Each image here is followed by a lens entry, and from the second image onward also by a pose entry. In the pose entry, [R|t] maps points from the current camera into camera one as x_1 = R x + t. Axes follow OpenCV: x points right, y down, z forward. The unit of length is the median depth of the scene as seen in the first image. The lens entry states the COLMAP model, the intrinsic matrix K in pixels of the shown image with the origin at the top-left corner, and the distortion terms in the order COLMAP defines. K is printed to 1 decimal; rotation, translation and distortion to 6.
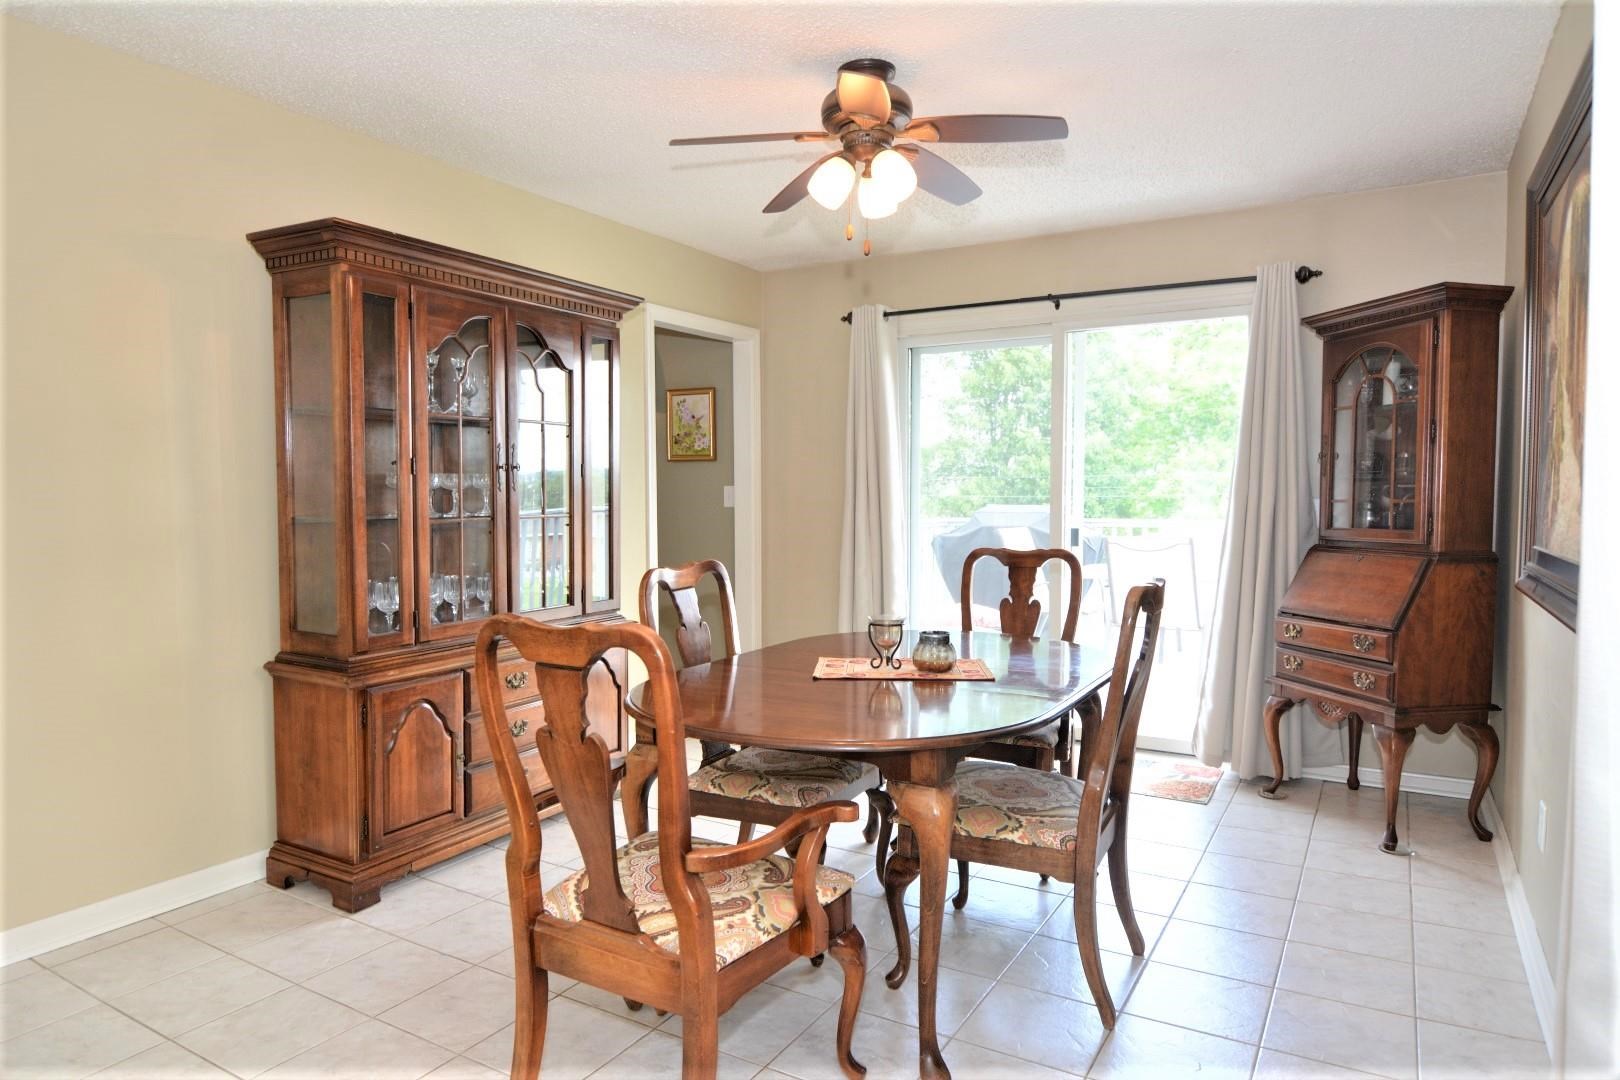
lens RADIAL K [[994.2, 0, 809.5], [0, 994.2, 537.7], [0, 0, 1]] dist [-0.002189, -0.011286]
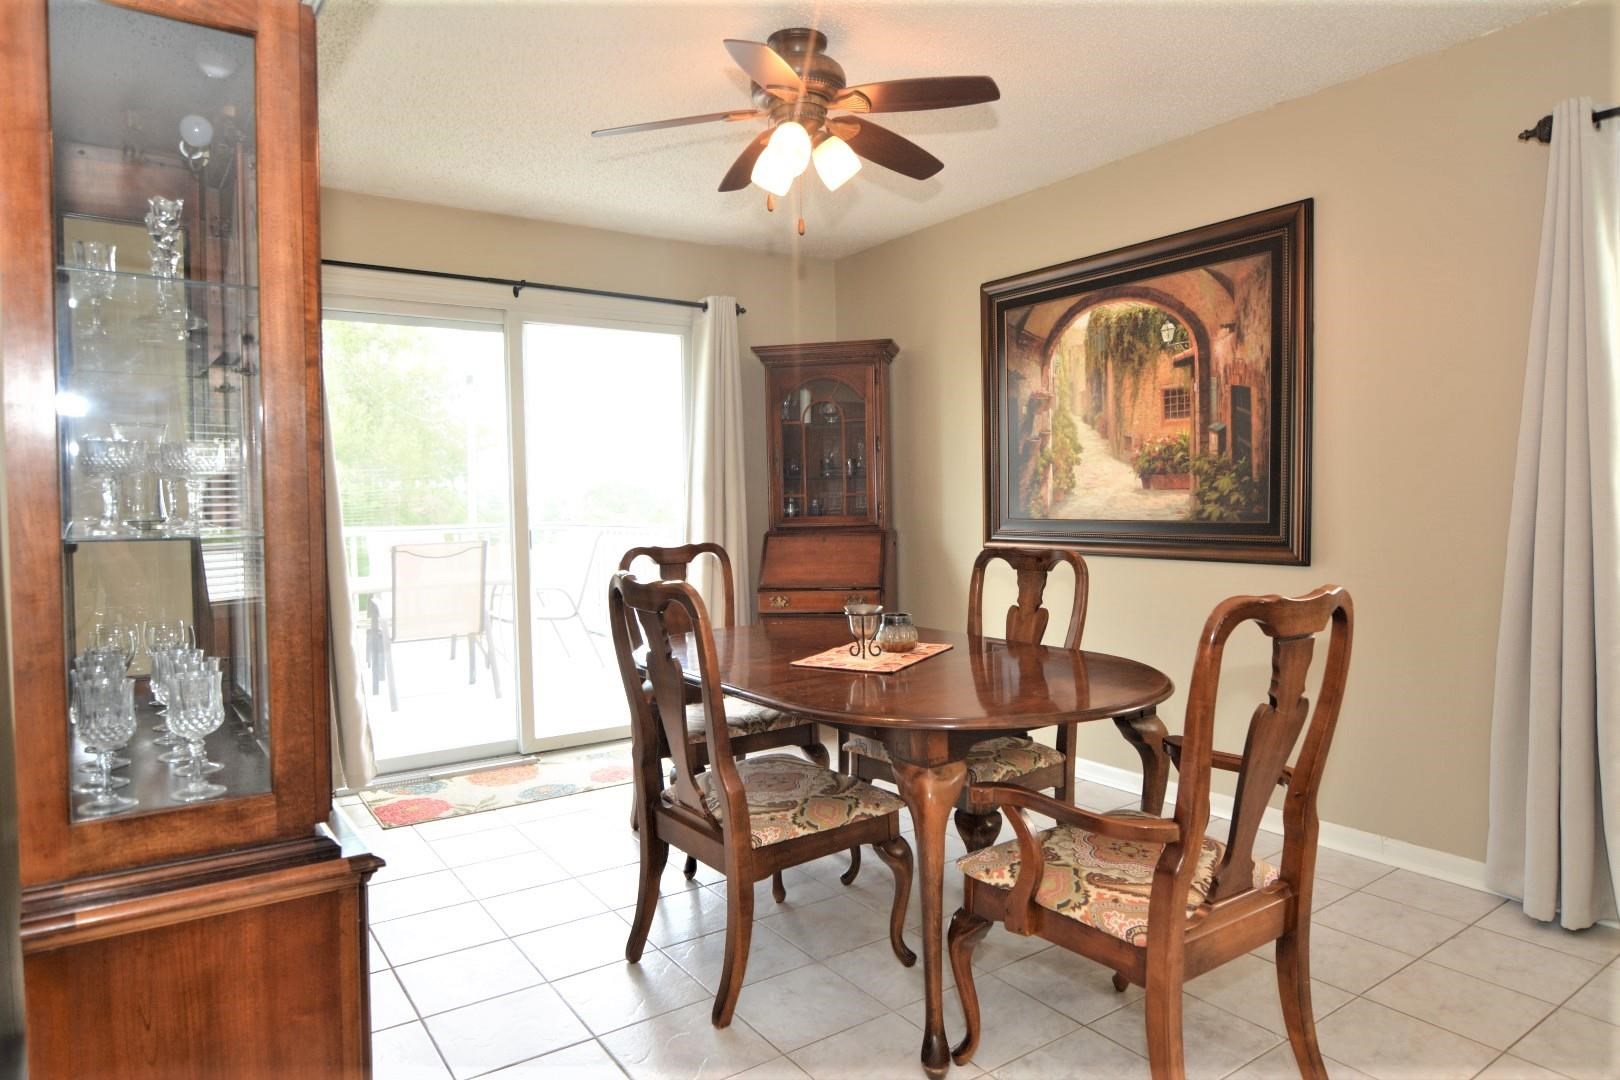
lens RADIAL K [[994.2, 0, 811.9], [0, 994.2, 536.4], [0, 0, 1]] dist [-0.002189, -0.011286]
pose [[0.412681, -0.042234, 0.909896, -0.624975], [0.053579, 0.998320, 0.022038, -0.012064], [-0.909299, 0.039656, 0.414250, 0.459746]]
